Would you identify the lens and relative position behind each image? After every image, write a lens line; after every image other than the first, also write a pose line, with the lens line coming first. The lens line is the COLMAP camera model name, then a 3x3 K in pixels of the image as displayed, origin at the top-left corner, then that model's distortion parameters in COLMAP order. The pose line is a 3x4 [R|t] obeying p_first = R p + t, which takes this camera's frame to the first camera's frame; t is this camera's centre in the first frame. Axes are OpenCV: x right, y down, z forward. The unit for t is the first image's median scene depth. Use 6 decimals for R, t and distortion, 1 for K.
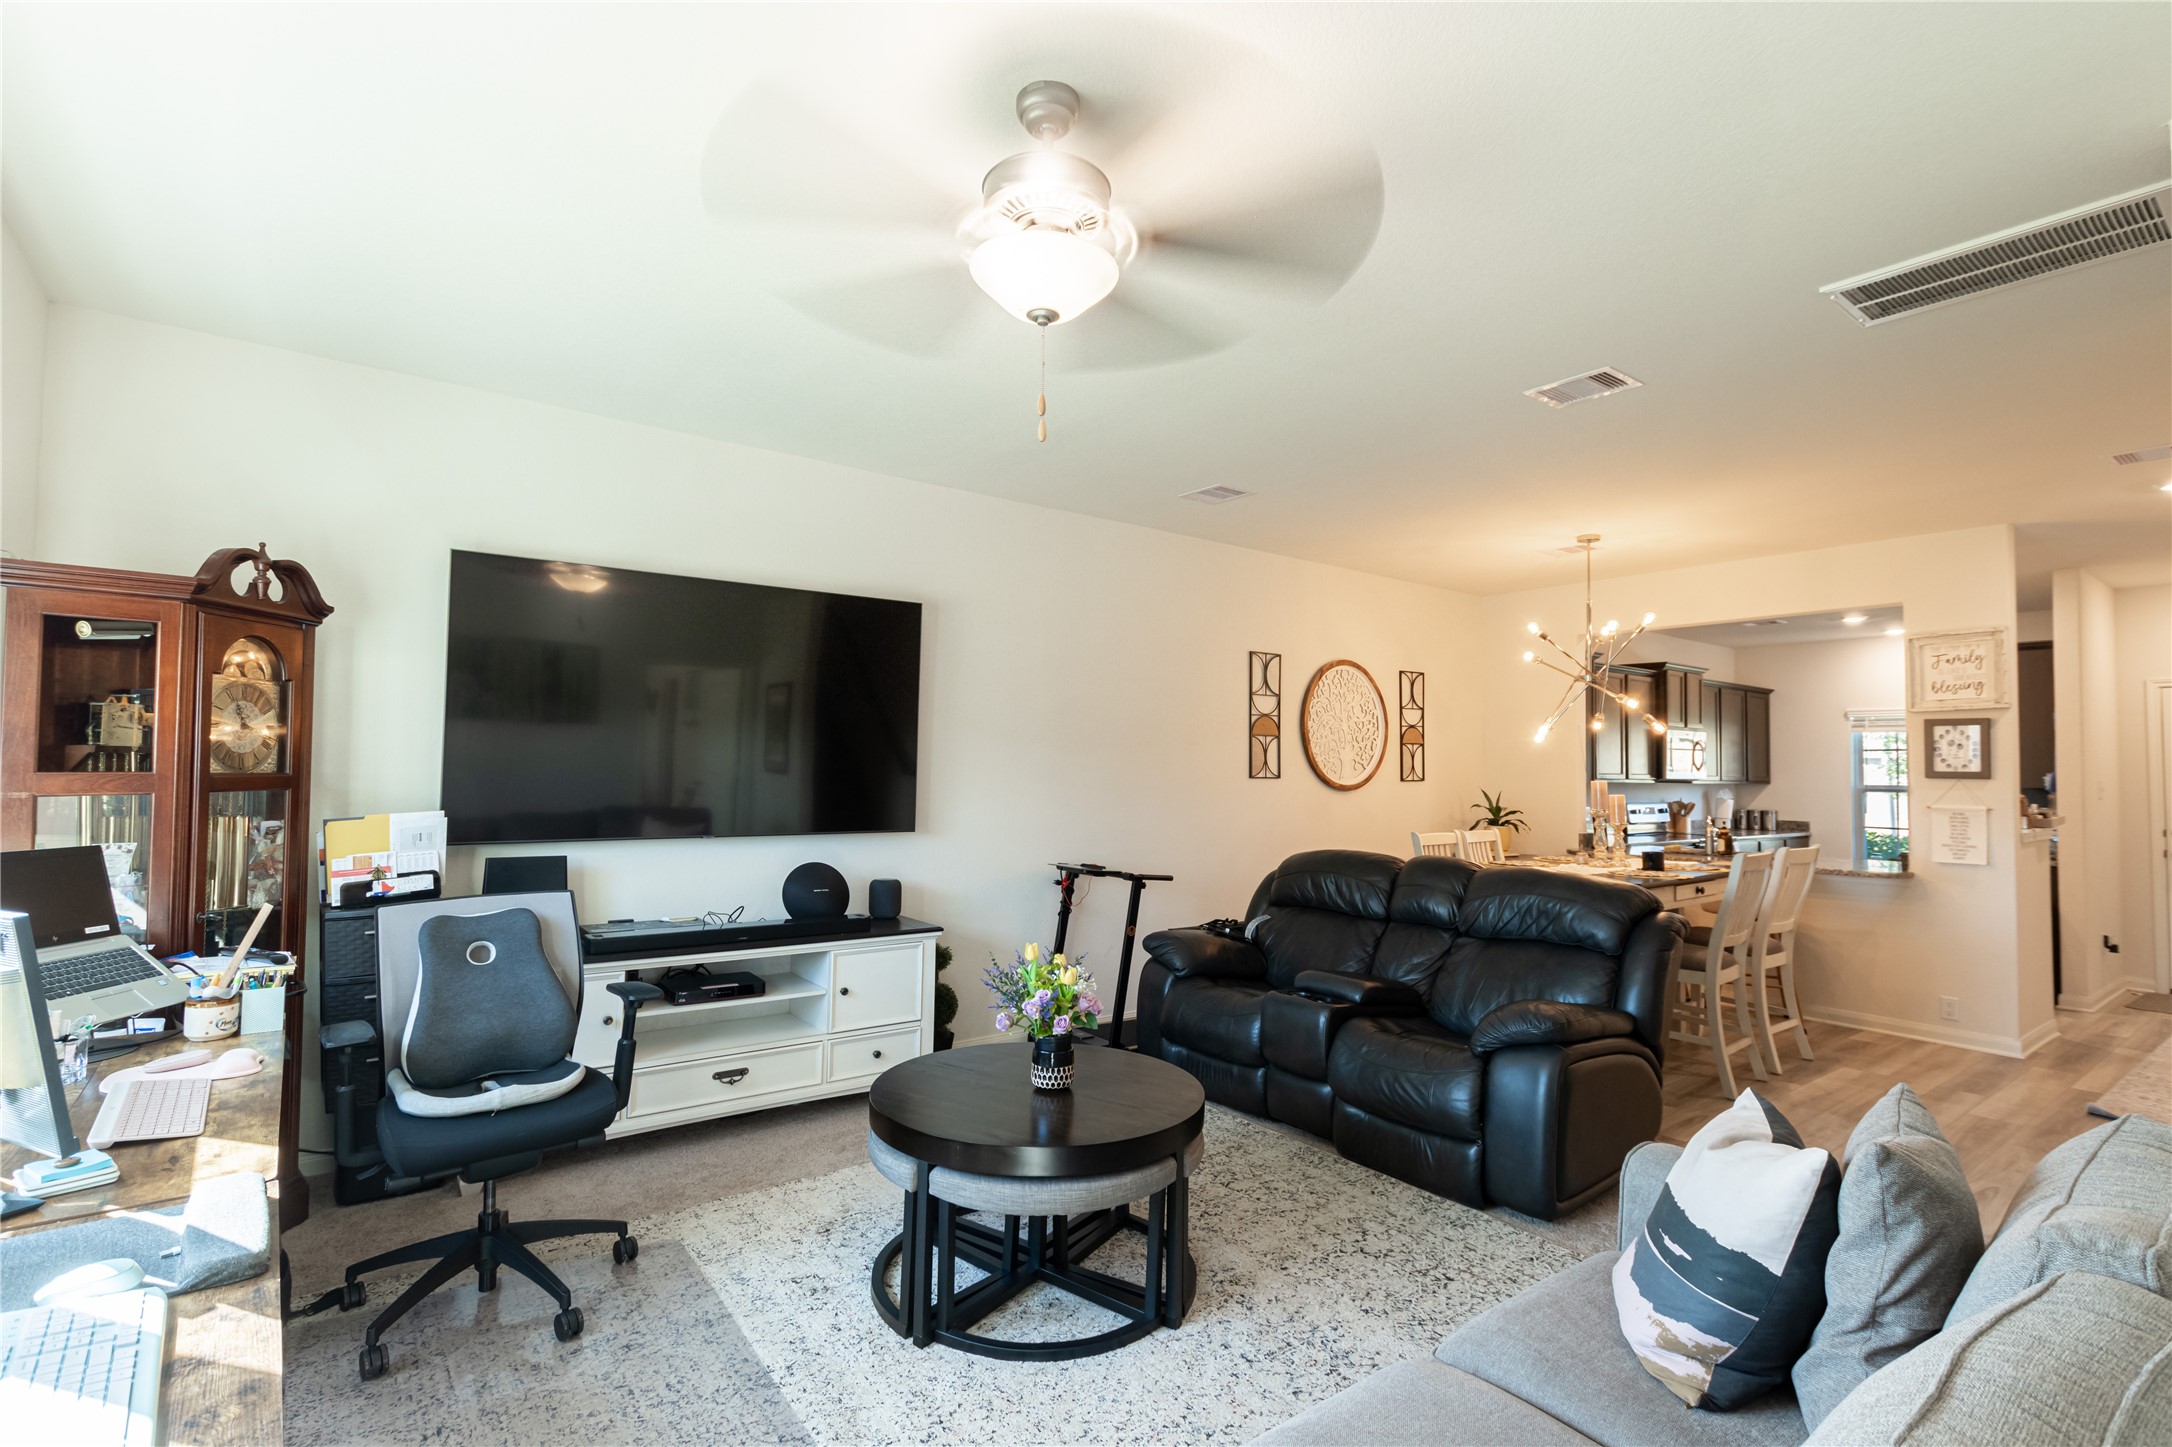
lens RADIAL K [[1013.0, 0, 1086.0], [0, 1013.0, 723.5], [0, 0, 1]] dist [0.002468, 0.000314]
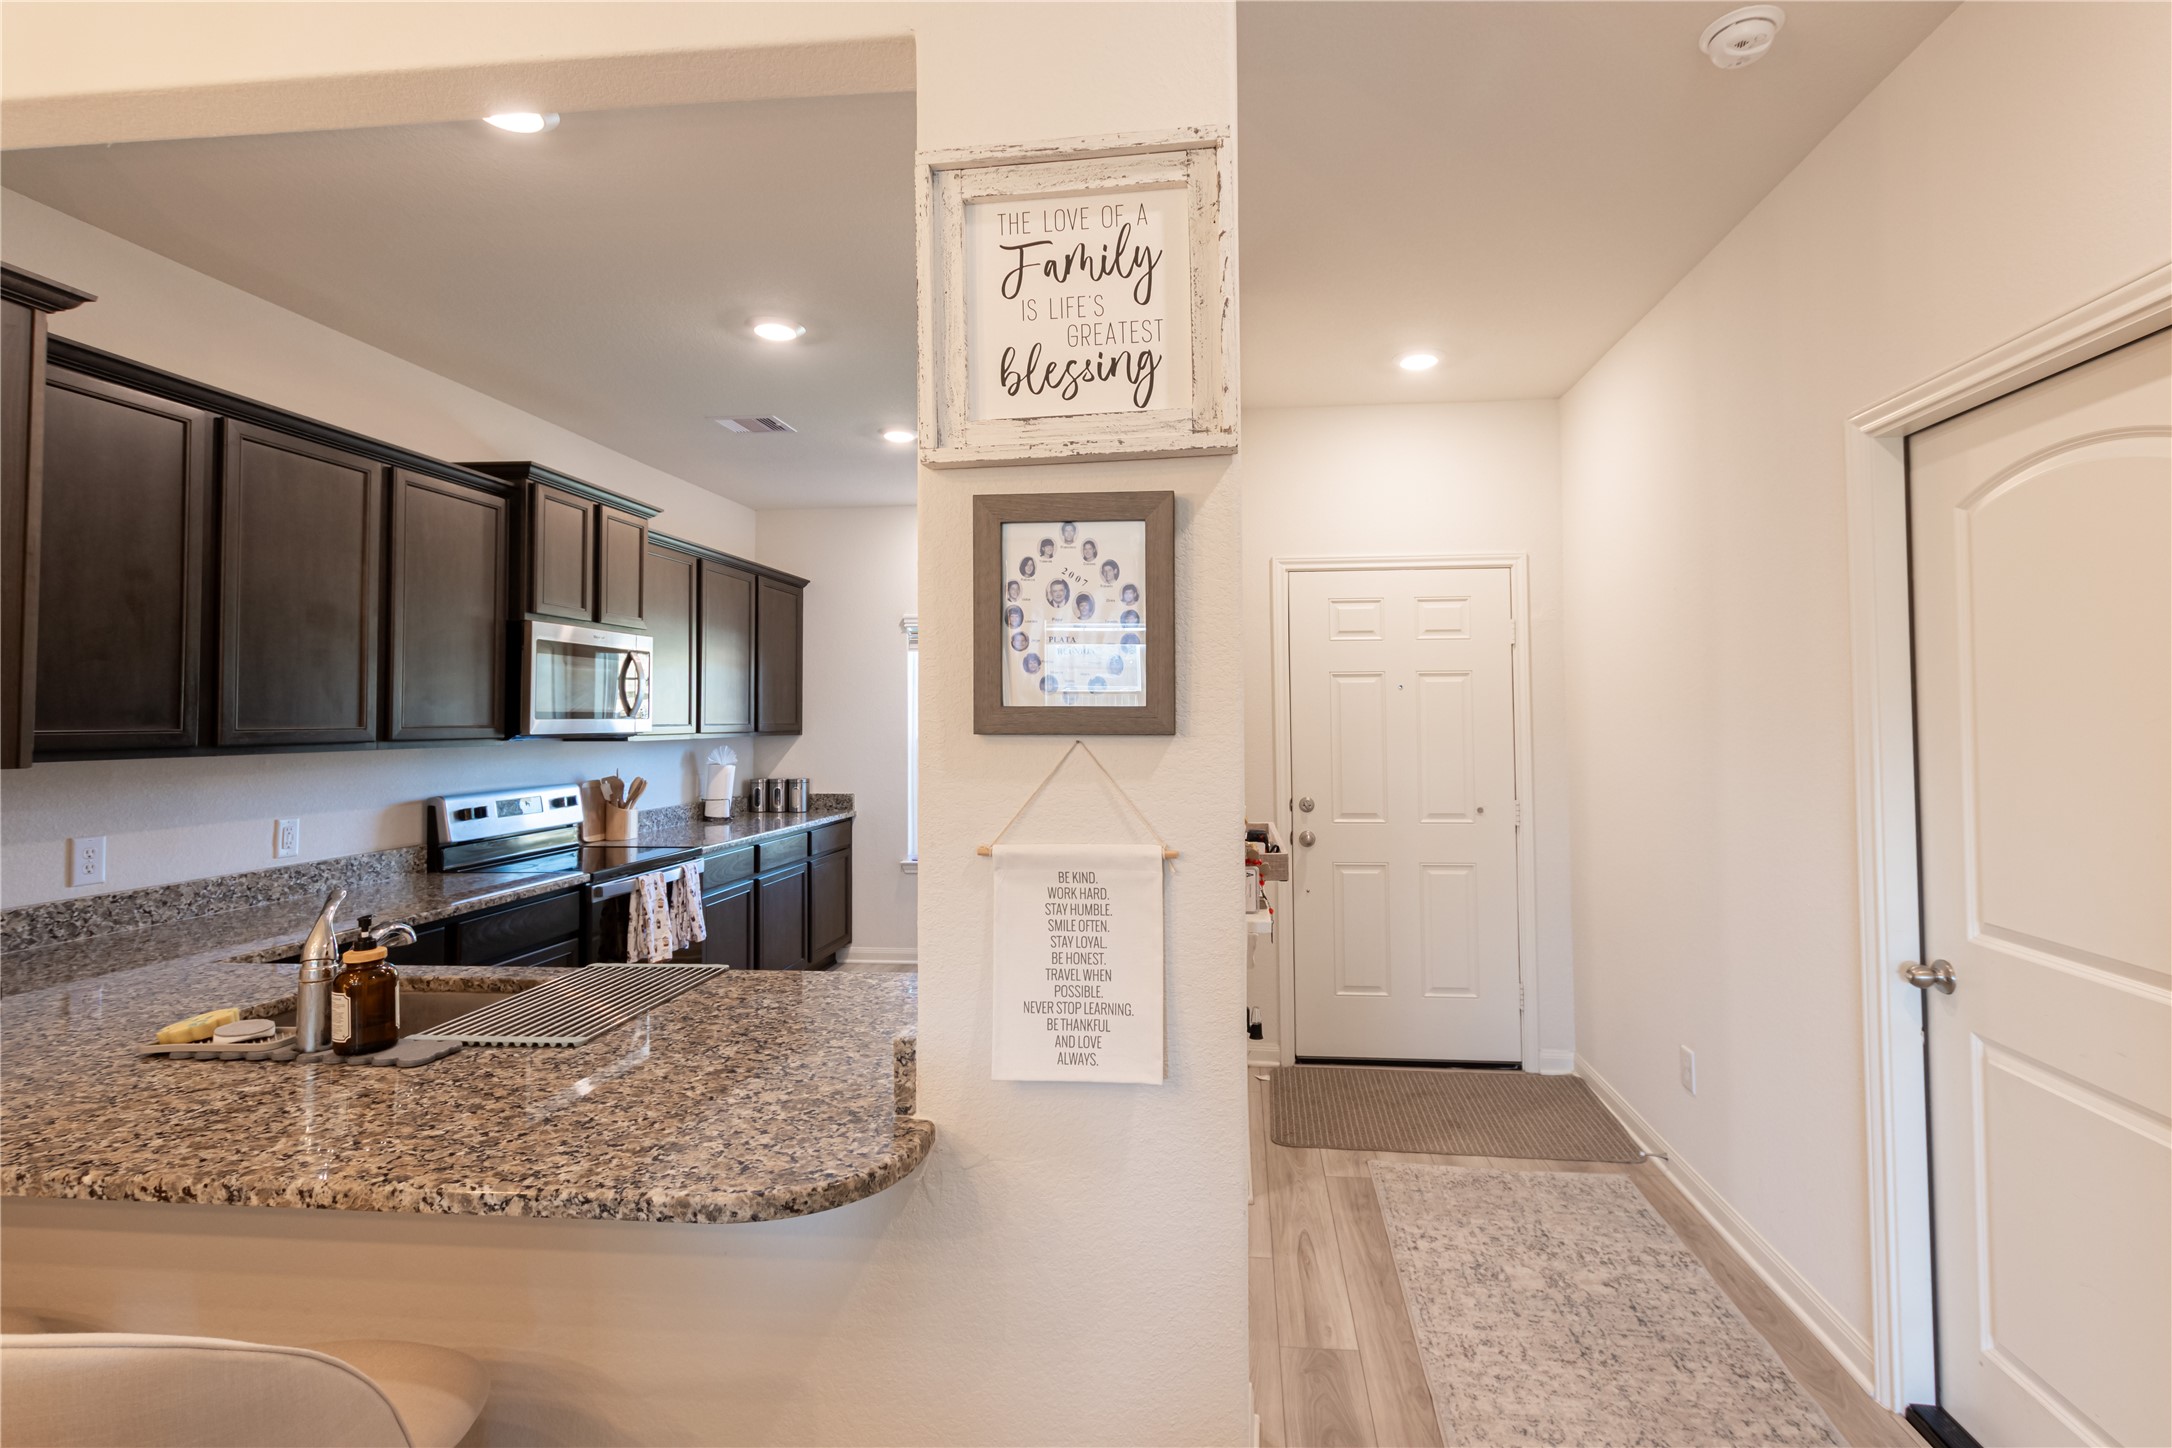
lens RADIAL K [[1013.0, 0, 1086.0], [0, 1013.0, 724.0], [0, 0, 1]] dist [0.002468, 0.000314]
pose [[0.717077, -0.022453, 0.696632, 0.474166], [-0.015042, 0.998750, 0.047674, 0.027336], [-0.696831, -0.044665, 0.715843, 0.565731]]
